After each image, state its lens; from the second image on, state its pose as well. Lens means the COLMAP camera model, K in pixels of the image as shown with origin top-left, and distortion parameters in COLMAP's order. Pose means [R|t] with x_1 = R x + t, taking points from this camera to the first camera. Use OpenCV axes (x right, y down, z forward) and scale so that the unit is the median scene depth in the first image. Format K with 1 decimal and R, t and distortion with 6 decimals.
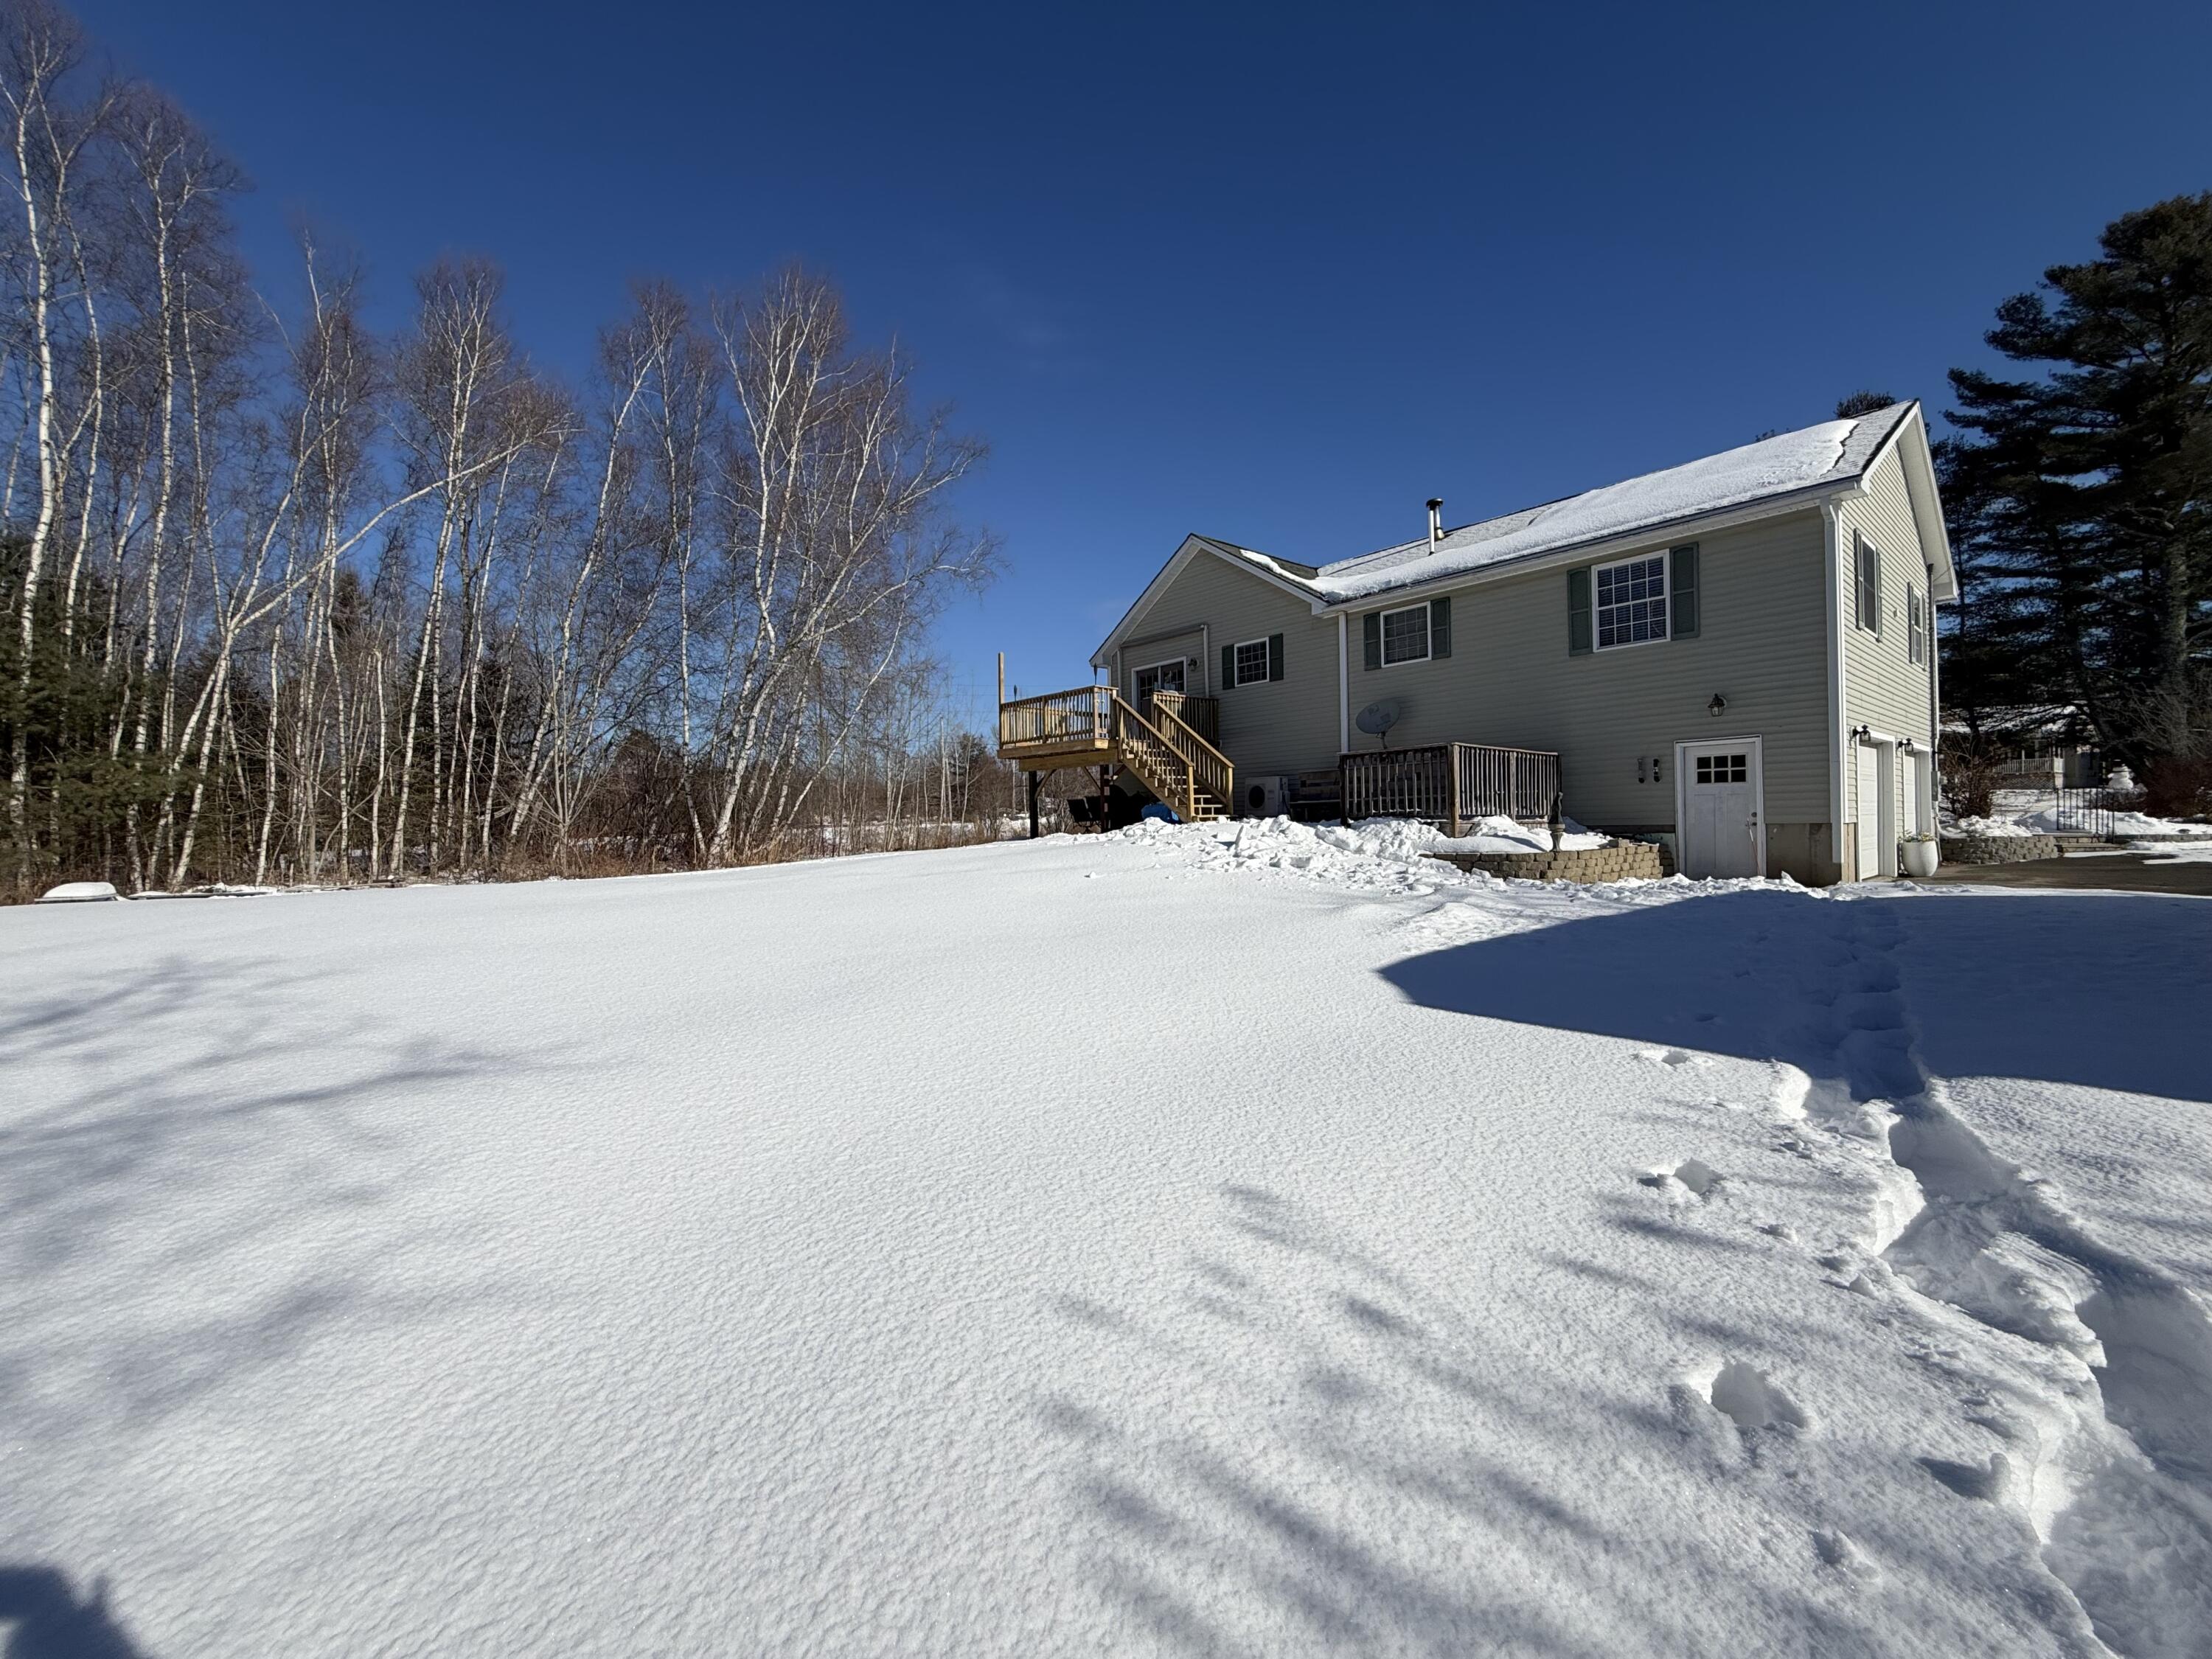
lens RADIAL K [[875.8, 0, 1102.6], [0, 875.8, 822.8], [0, 0, 1]] dist [-0.001447, 0.000034]
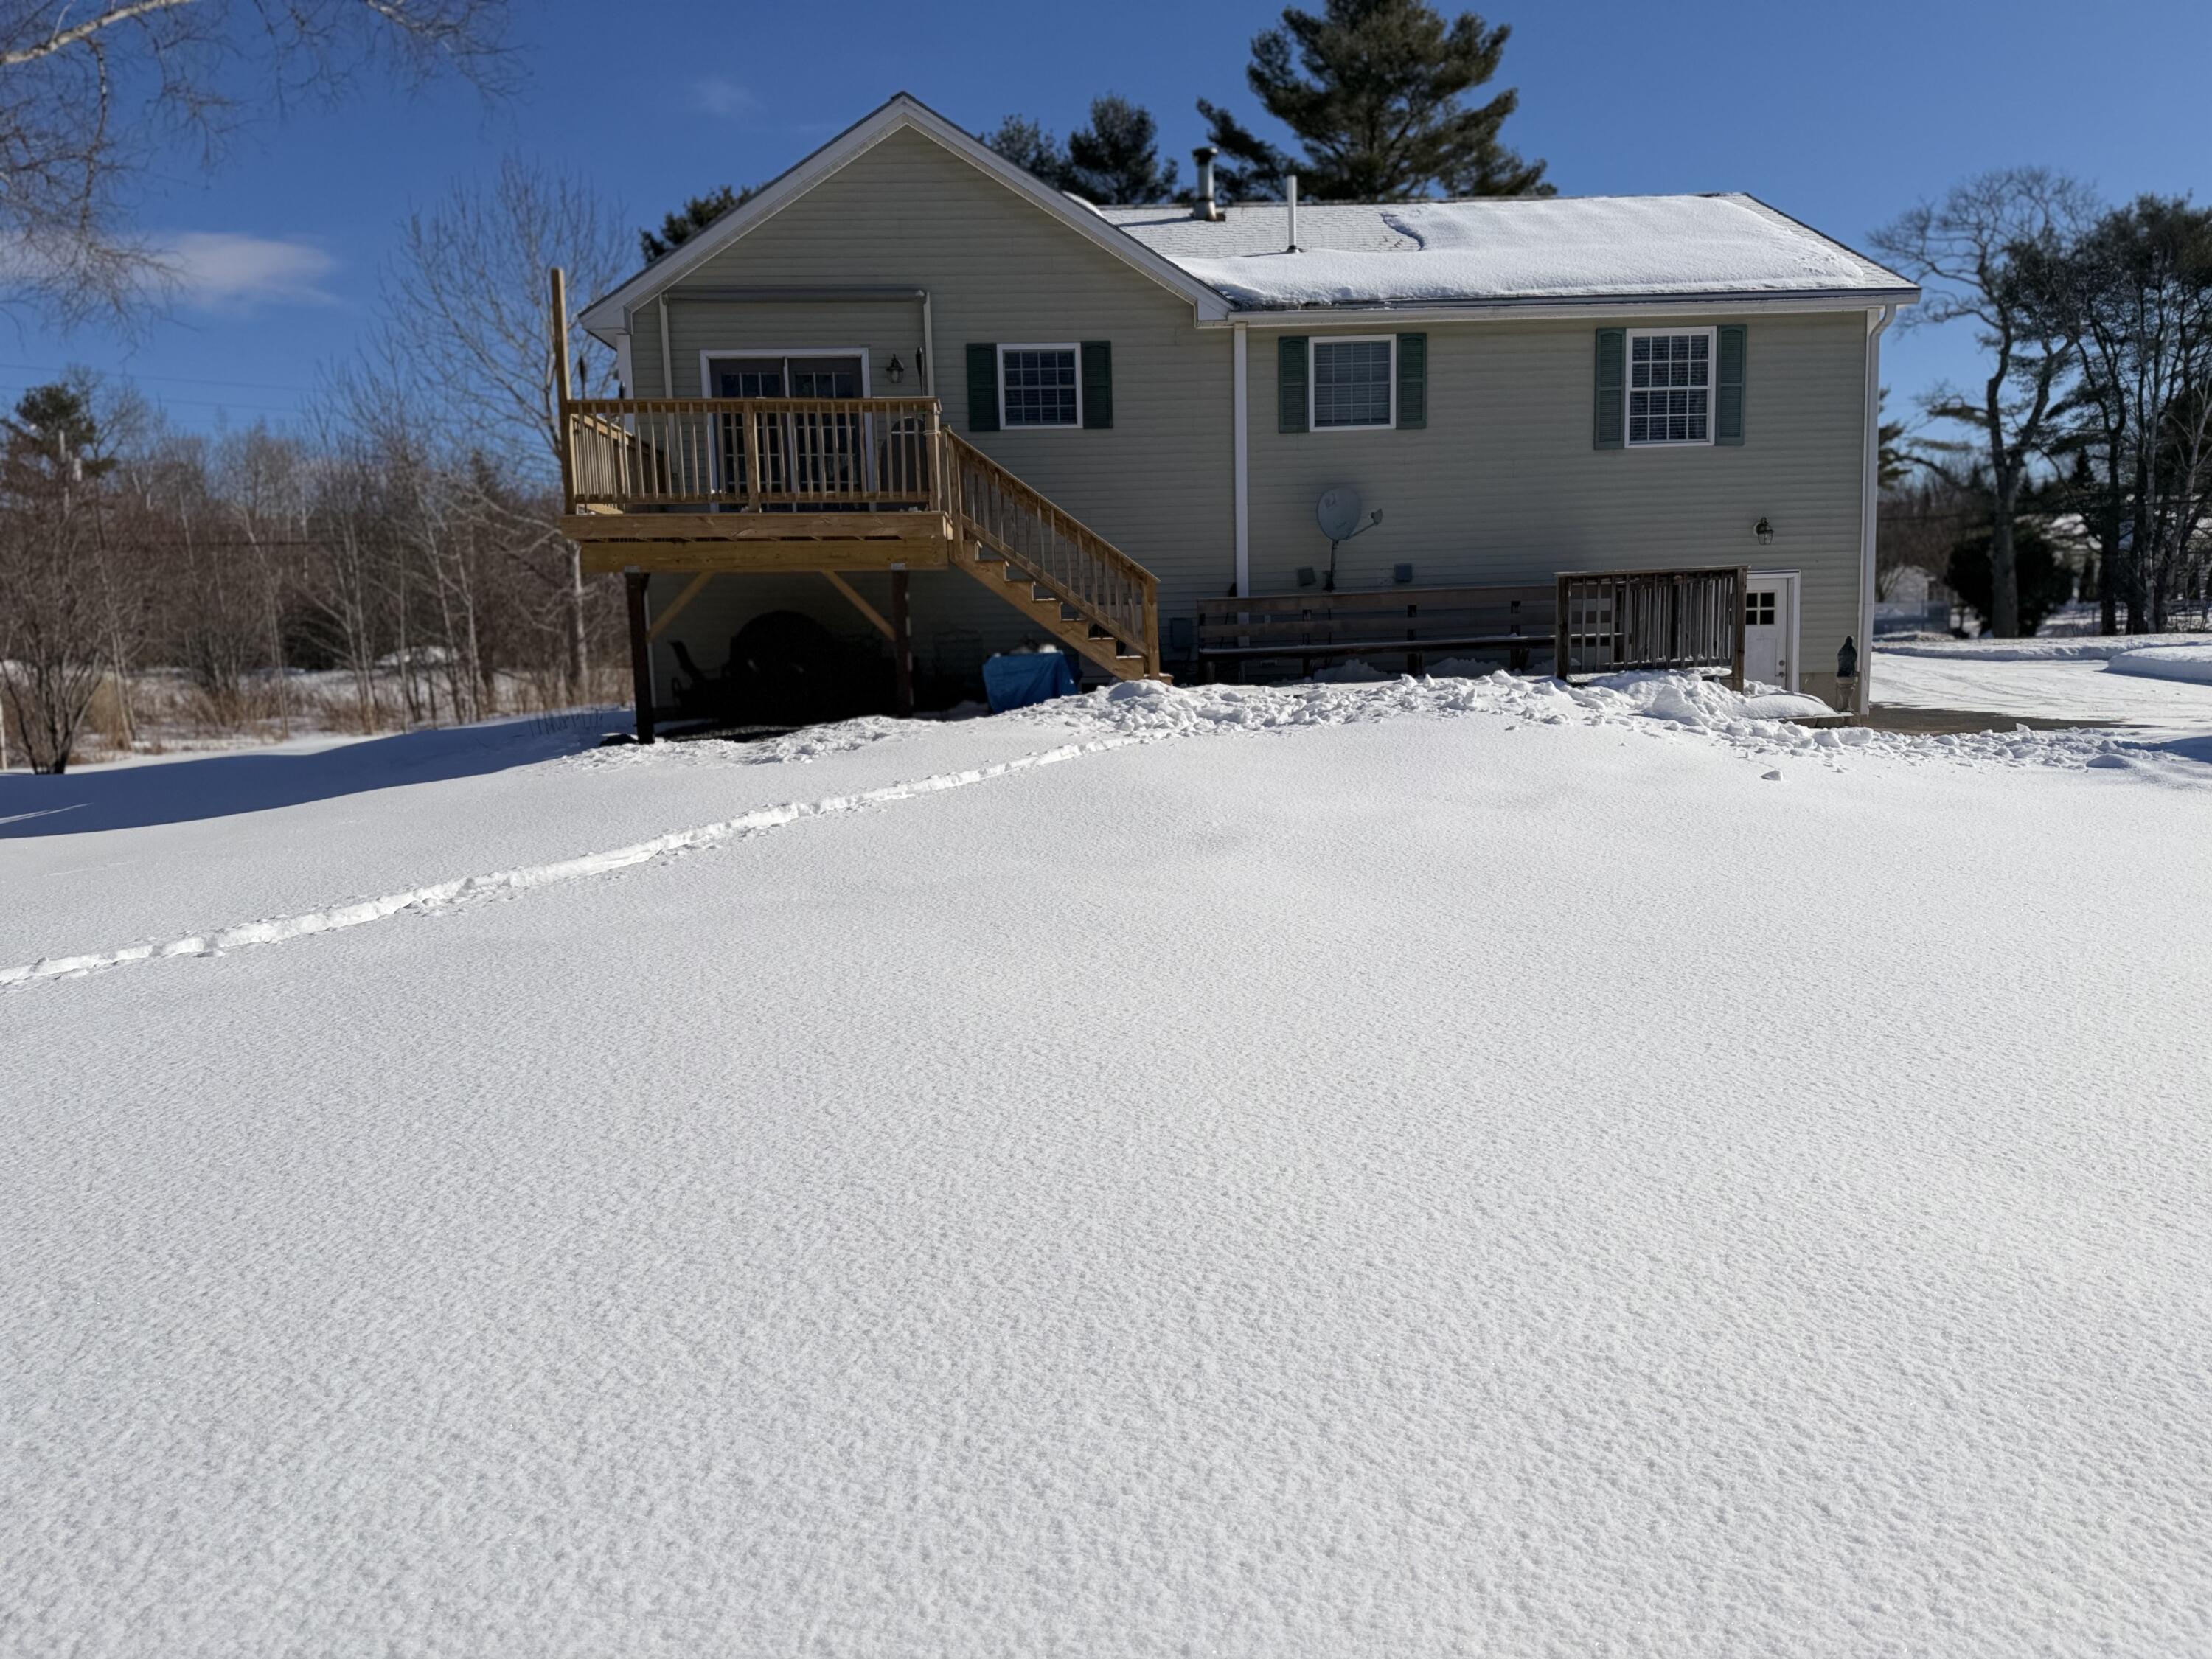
lens RADIAL K [[1534.4, 0, 1106.0], [0, 1534.4, 829.5], [0, 0, 1]] dist [0.180530, -0.355216]
pose [[0.610625, -0.089215, 0.786878, -0.661315], [0.015592, 0.994796, 0.100689, -0.008749], [-0.791766, -0.049214, 0.608838, 0.426246]]
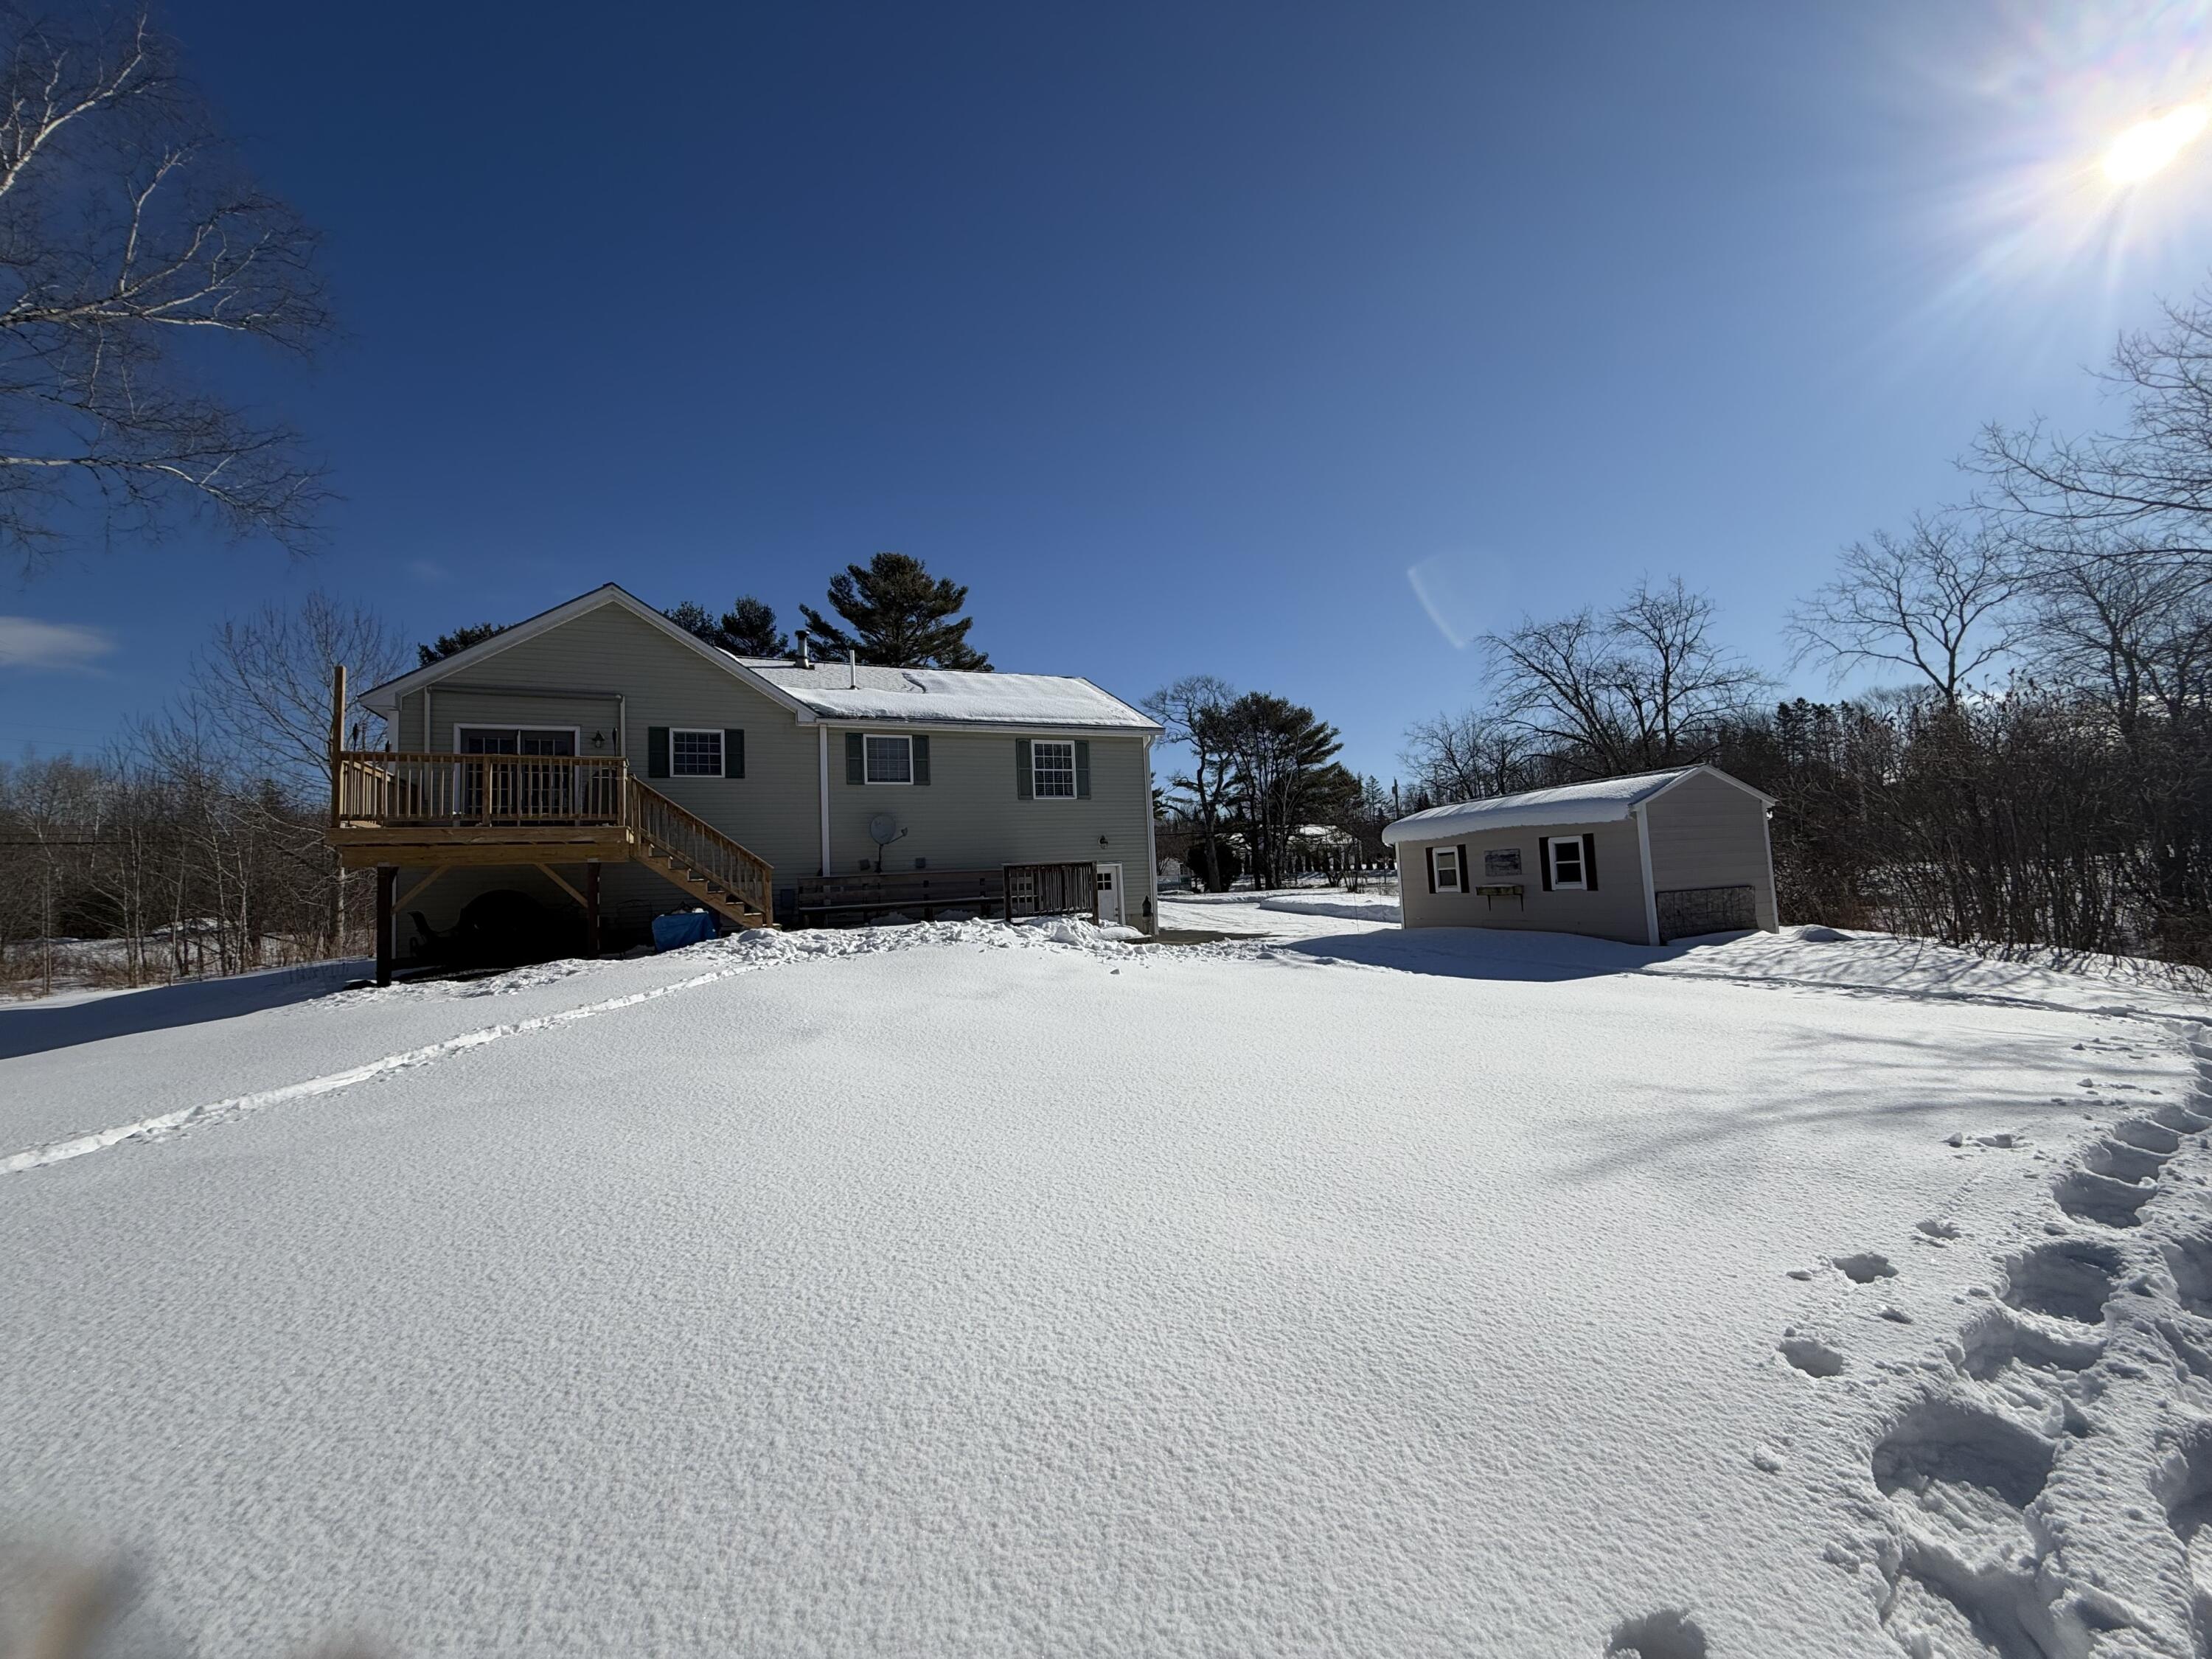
lens RADIAL K [[875.8, 0, 1102.6], [0, 875.8, 822.8], [0, 0, 1]] dist [-0.001447, 0.000034]
pose [[0.264862, 0.078918, 0.961051, -0.651737], [0.041077, 0.994817, -0.093011, -0.014169], [-0.963411, 0.064112, 0.260248, 0.427803]]
